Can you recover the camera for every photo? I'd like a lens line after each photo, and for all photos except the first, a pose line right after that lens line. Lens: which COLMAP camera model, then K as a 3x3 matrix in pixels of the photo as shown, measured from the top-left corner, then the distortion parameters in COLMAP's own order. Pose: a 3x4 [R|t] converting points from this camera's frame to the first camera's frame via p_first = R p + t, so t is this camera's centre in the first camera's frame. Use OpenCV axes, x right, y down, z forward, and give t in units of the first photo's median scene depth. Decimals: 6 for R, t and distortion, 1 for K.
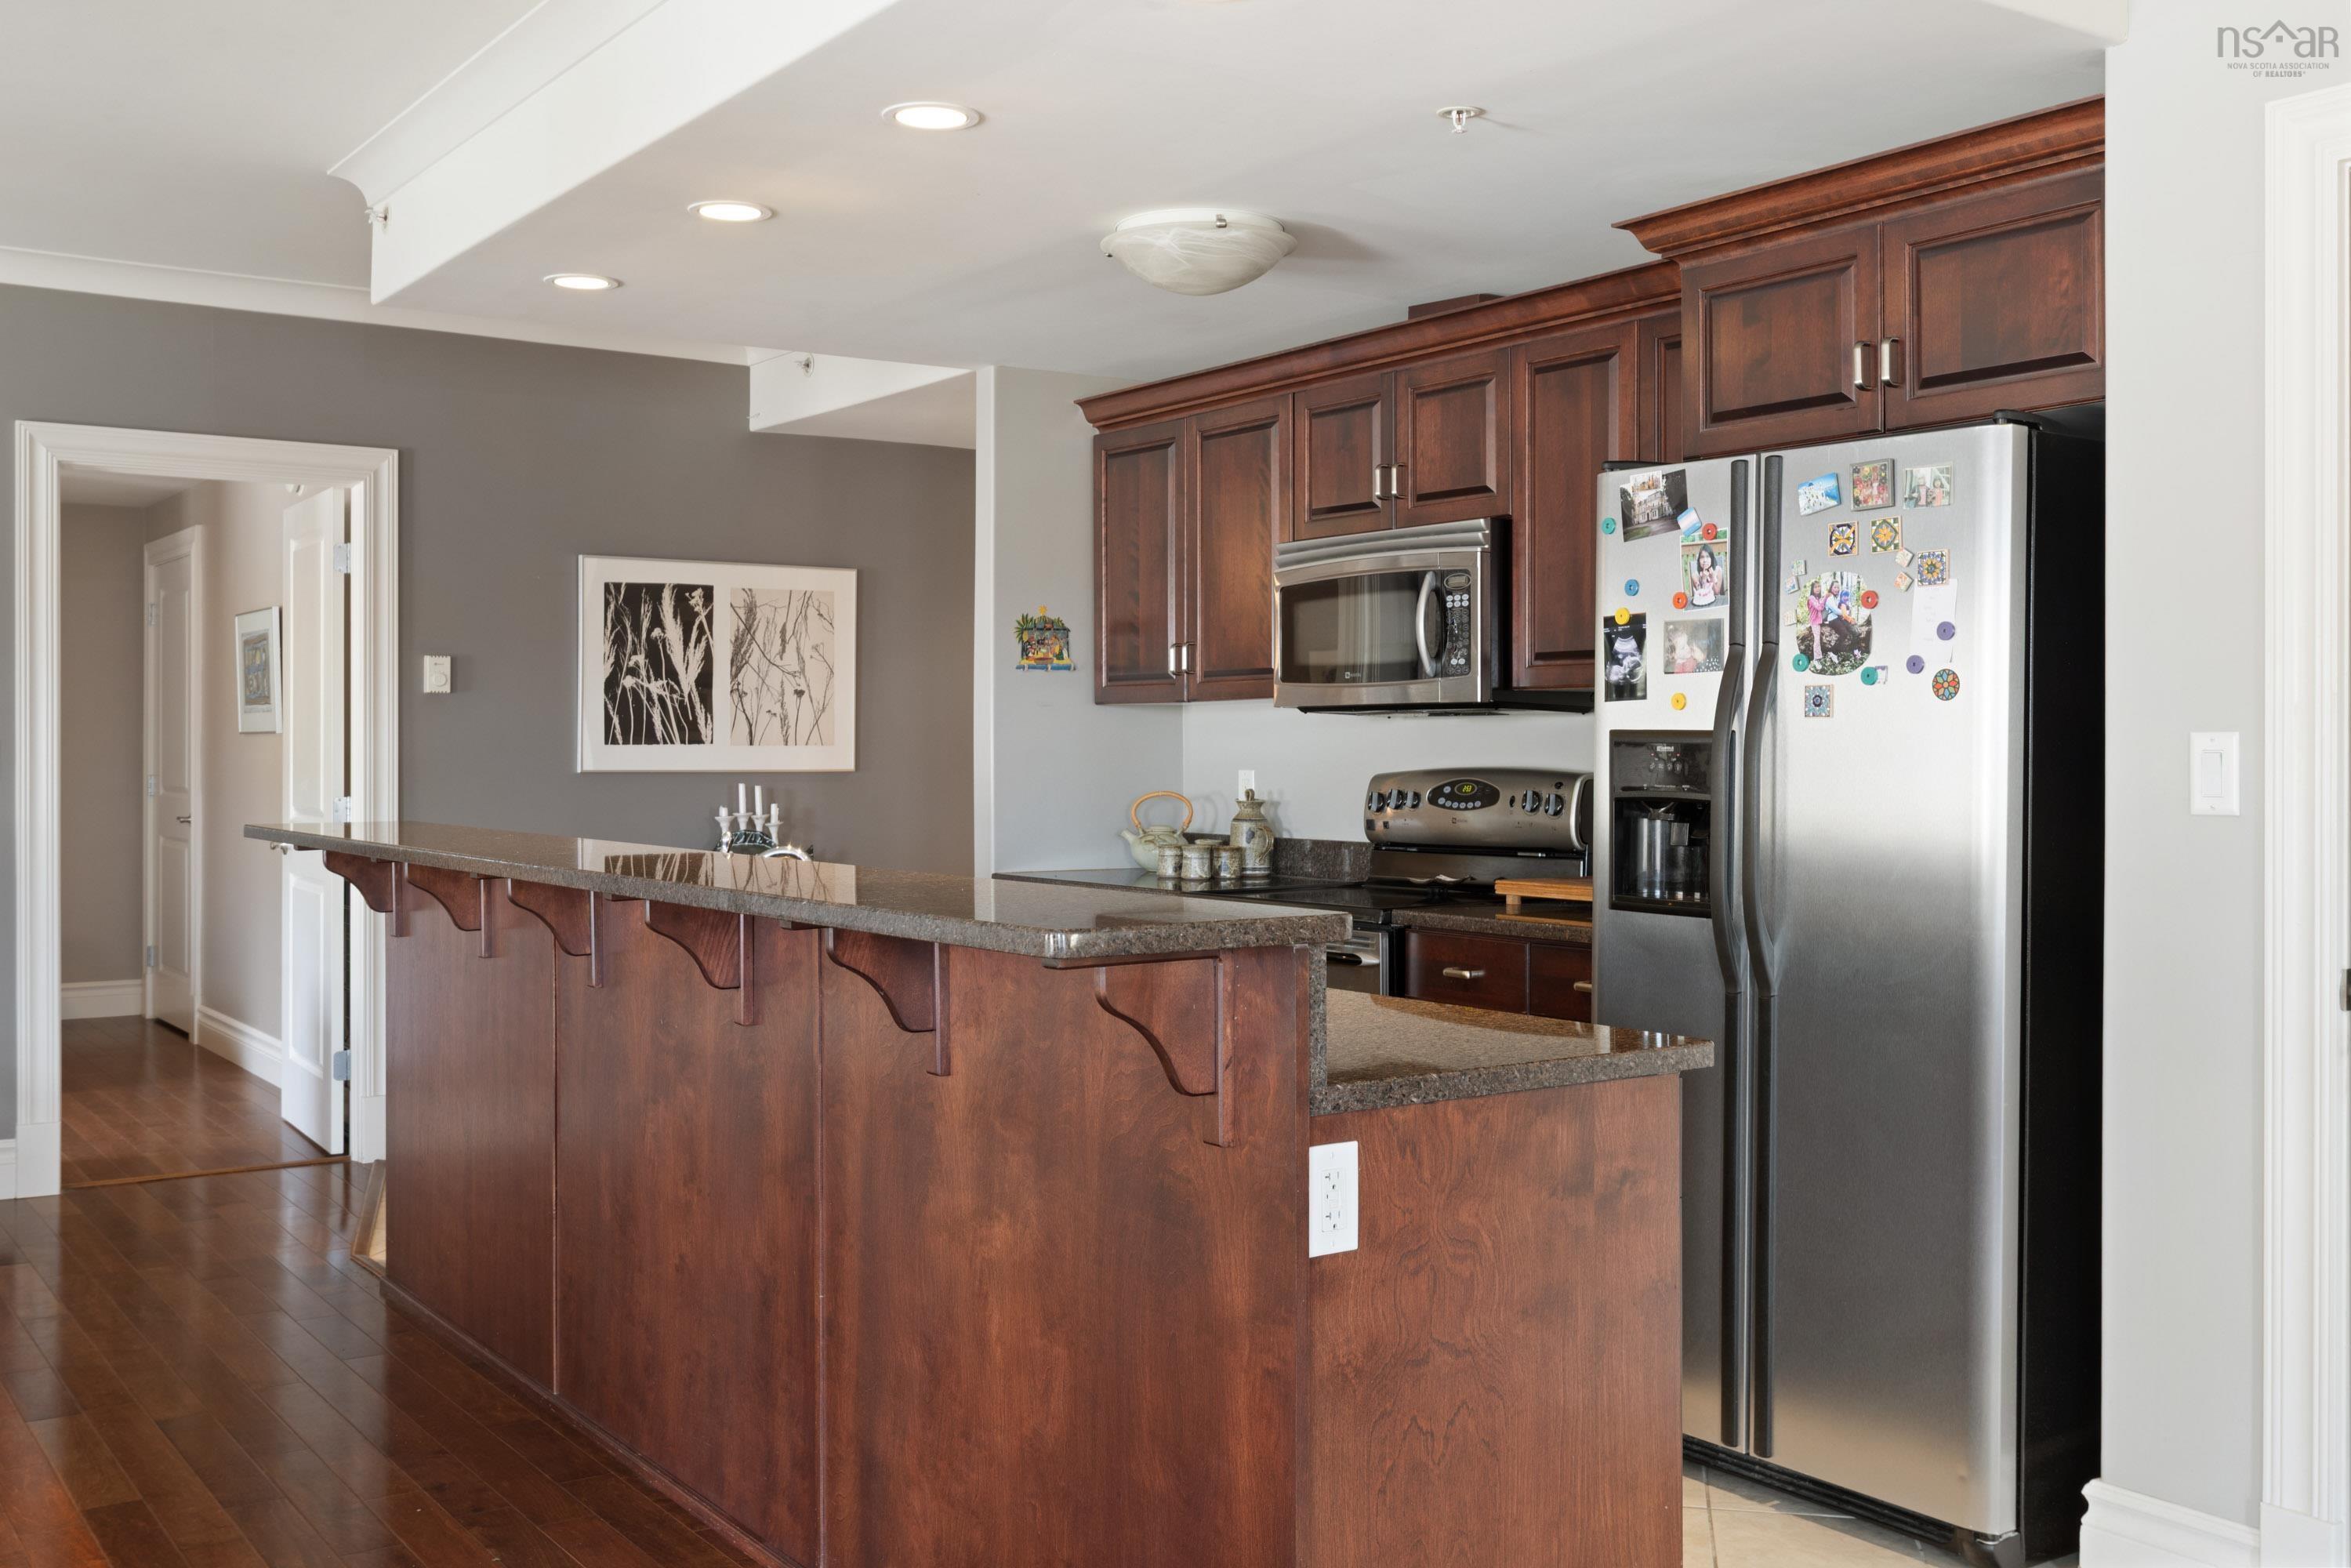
lens RADIAL K [[2327.5, 0, 1175.5], [0, 2327.5, 784.0], [0, 0, 1]] dist [-0.002256, 0.010484]
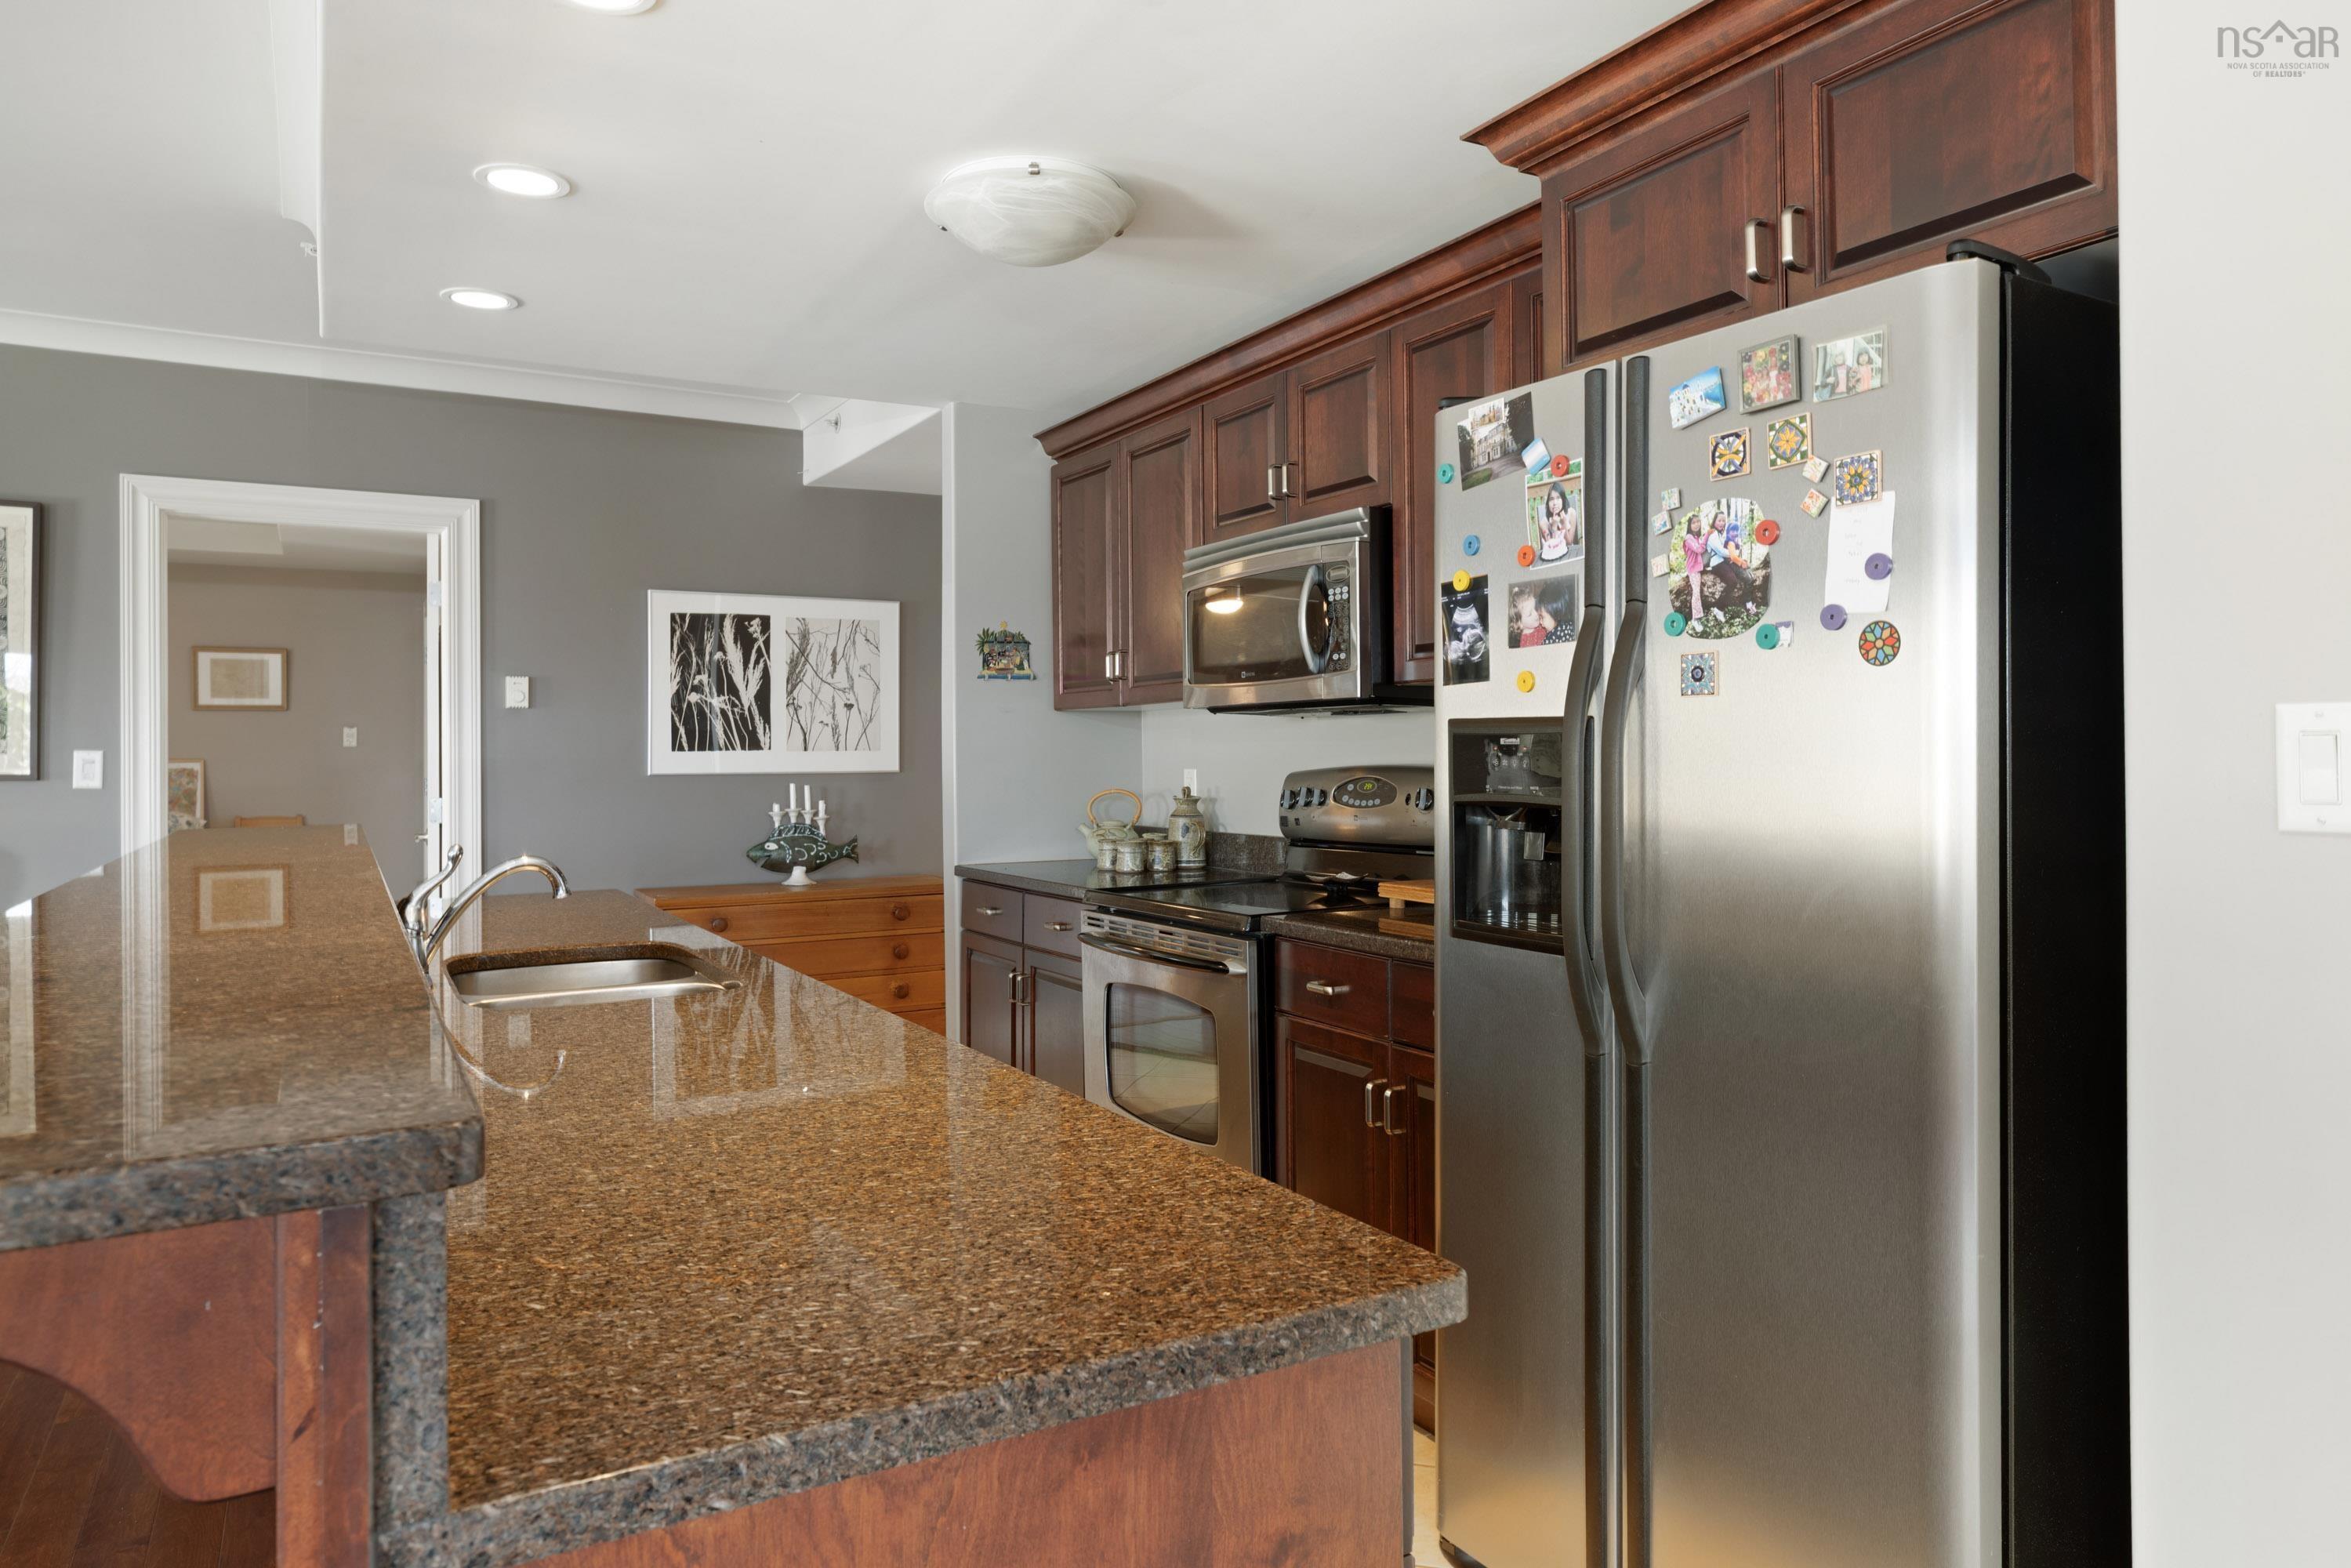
lens RADIAL K [[1530.3, 0, 1180.4], [0, 1530.3, 756.7], [0, 0, 1]] dist [0.005798, 0.000692]
pose [[0.996062, -0.008134, -0.088285, 0.115905], [0.006964, 0.999884, -0.013550, -0.002753], [0.088385, 0.012882, 0.996003, 0.374229]]
